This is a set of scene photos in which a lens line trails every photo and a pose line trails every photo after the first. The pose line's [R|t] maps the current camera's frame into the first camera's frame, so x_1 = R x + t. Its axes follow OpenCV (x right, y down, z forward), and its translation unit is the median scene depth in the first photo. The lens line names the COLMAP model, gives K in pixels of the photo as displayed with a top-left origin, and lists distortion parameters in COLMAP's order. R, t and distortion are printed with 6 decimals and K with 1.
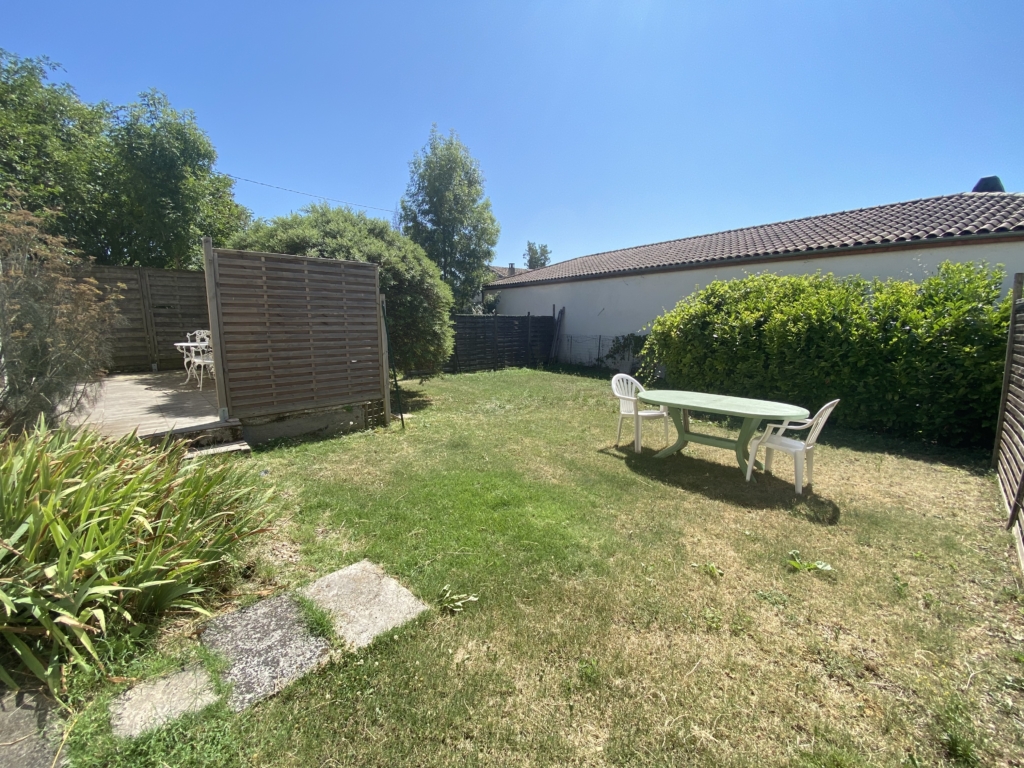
lens RADIAL K [[412.8, 0, 516.3], [0, 412.8, 387.6], [0, 0, 1]] dist [0.030667, -0.023828]
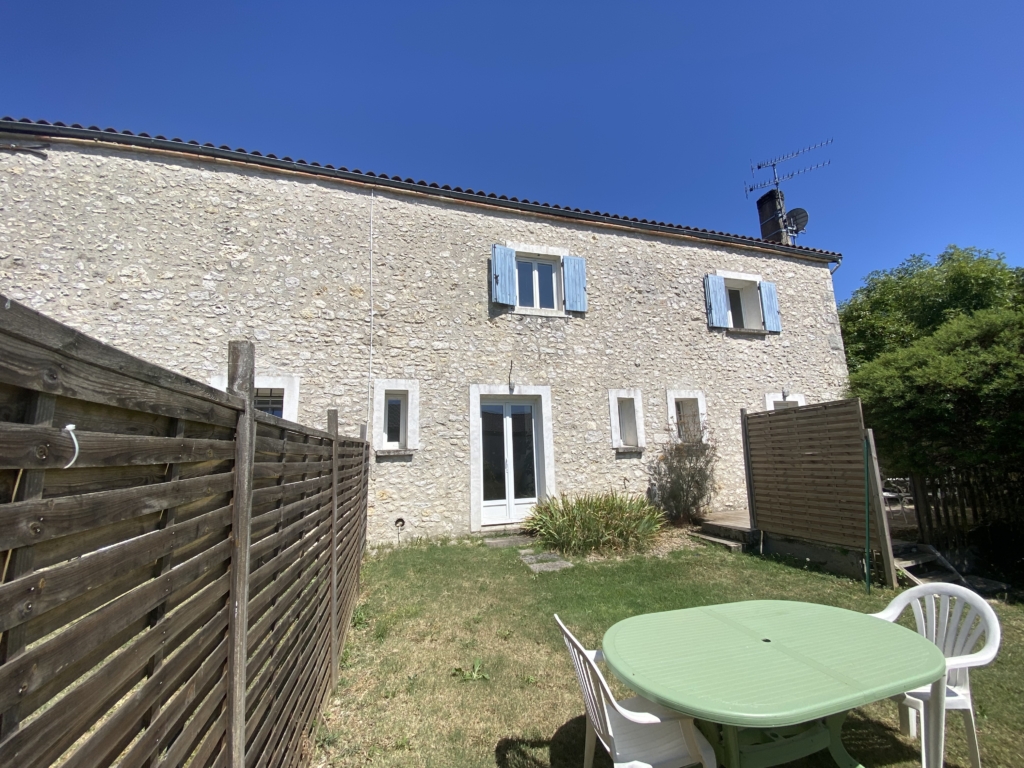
lens RADIAL K [[412.8, 0, 516.3], [0, 412.8, 387.6], [0, 0, 1]] dist [0.030667, -0.023828]
pose [[-0.488543, -0.133436, -0.862276, 1.663803], [-0.112534, 0.989619, -0.089384, -0.290563], [0.865252, 0.053368, -0.498488, 1.539974]]
